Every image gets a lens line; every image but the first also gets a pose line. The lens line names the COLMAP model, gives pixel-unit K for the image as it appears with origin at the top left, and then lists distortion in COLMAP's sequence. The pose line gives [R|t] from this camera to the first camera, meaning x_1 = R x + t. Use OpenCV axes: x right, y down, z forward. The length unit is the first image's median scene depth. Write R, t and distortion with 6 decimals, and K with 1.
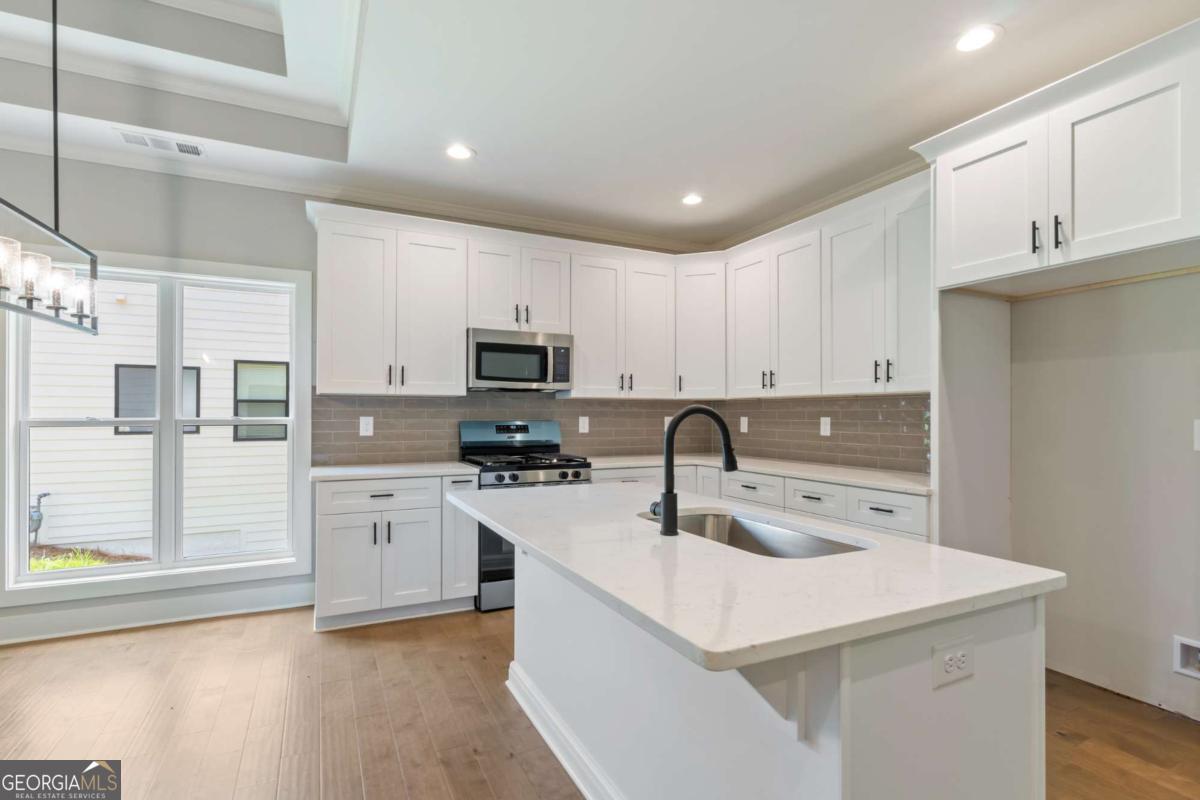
lens RADIAL K [[578.7, 0, 601.6], [0, 578.7, 405.2], [0, 0, 1]] dist [-0.002950, 0.000434]
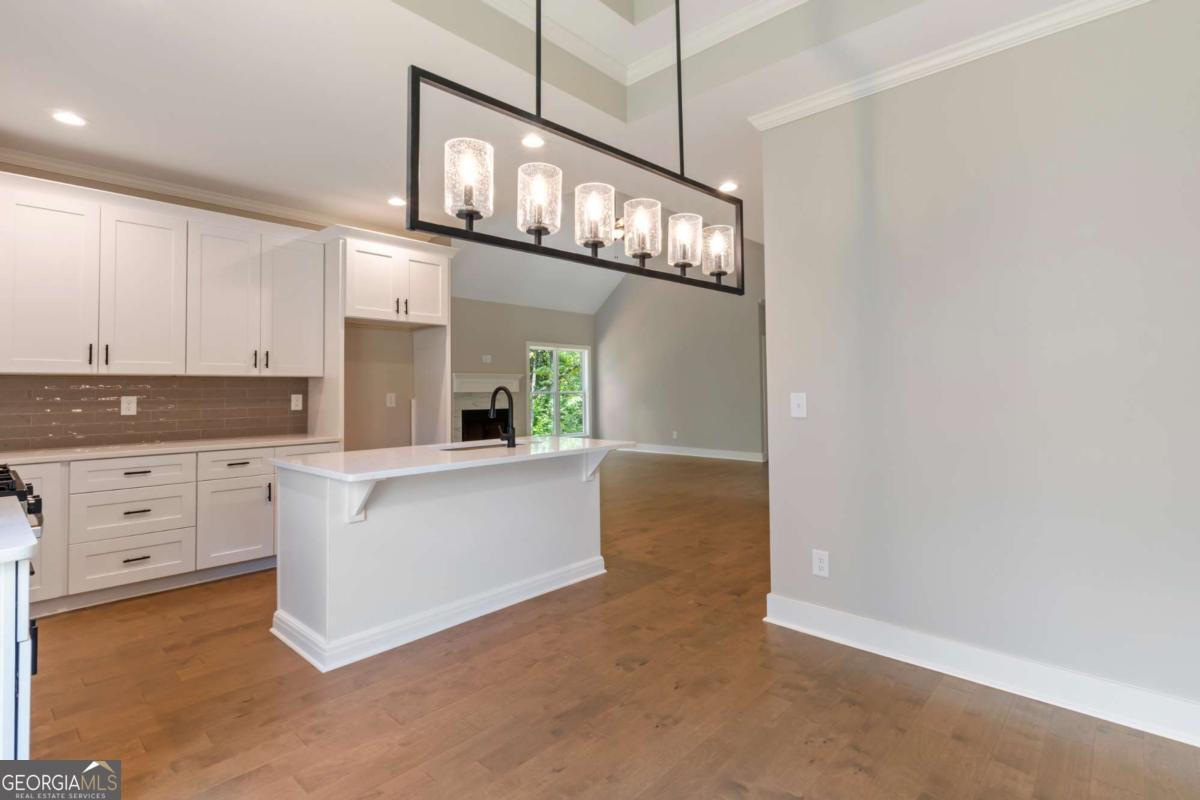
lens RADIAL K [[578.7, 0, 600.6], [0, 578.7, 394.2], [0, 0, 1]] dist [-0.002950, 0.000434]
pose [[-0.367995, -0.005306, 0.929813, -0.984101], [-0.008224, 0.999963, 0.002451, 0.010053], [-0.929791, -0.006745, -0.368025, 0.744816]]
